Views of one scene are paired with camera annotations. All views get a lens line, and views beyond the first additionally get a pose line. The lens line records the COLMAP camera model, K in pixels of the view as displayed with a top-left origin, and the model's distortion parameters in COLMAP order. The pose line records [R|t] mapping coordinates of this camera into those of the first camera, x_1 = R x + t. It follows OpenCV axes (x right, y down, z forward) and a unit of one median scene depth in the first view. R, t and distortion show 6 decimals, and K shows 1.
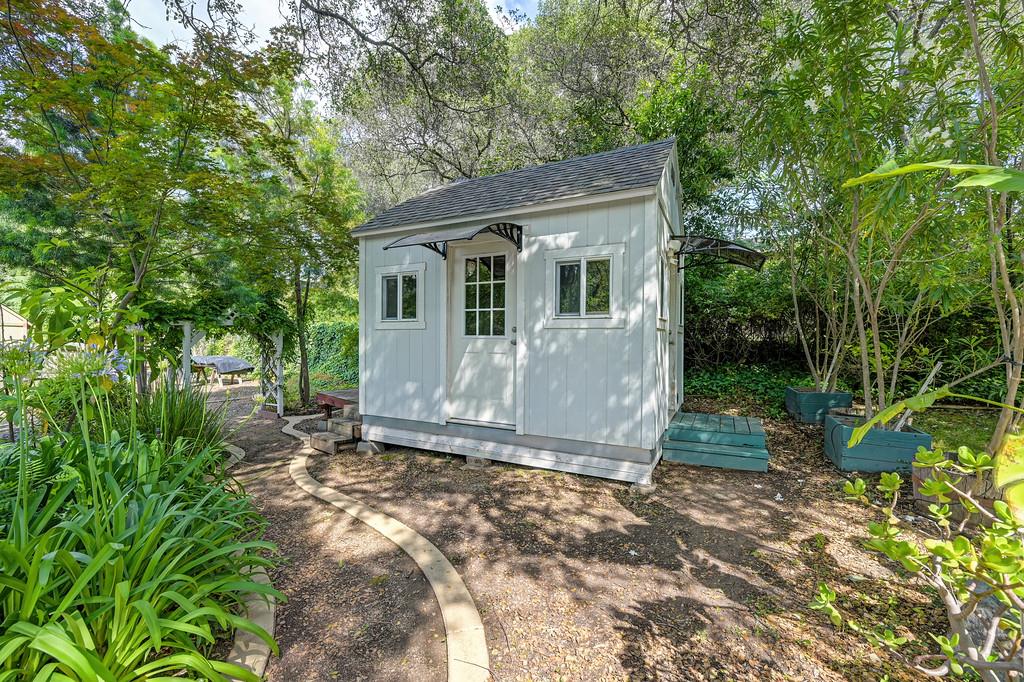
lens RADIAL K [[414.6, 0, 512.0], [0, 414.6, 341.0], [0, 0, 1]] dist [0.000317, 0.000162]
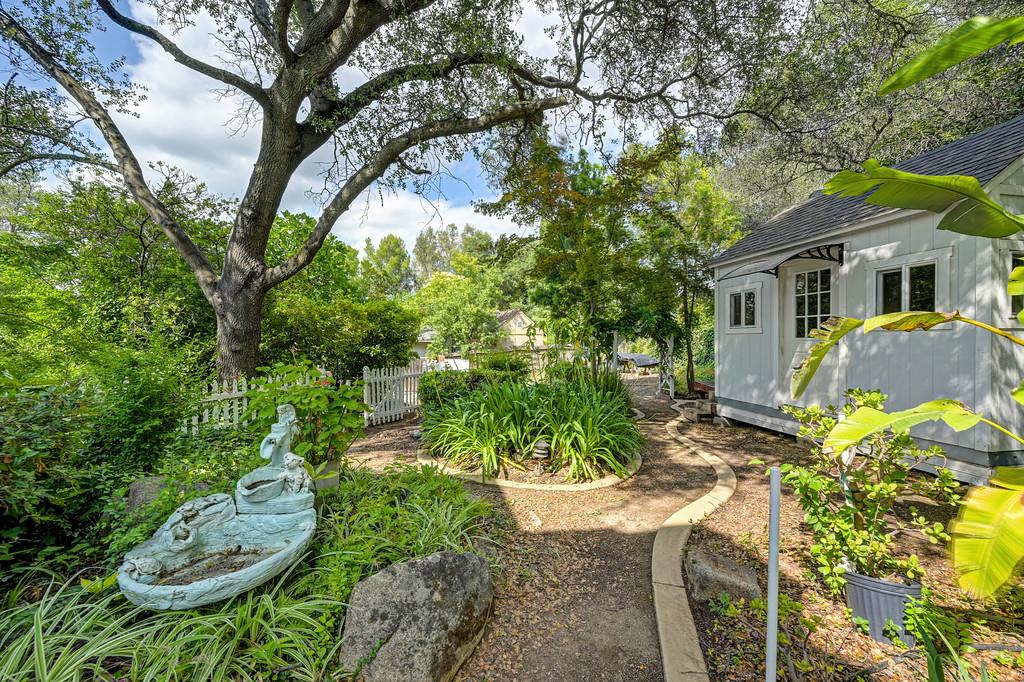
lens RADIAL K [[414.6, 0, 512.0], [0, 414.6, 341.0], [0, 0, 1]] dist [0.000317, 0.000162]
pose [[0.603103, -0.005396, -0.797645, 0.356491], [0.003385, 0.999985, -0.004205, -0.003165], [0.797656, -0.000164, 0.603112, -0.399929]]
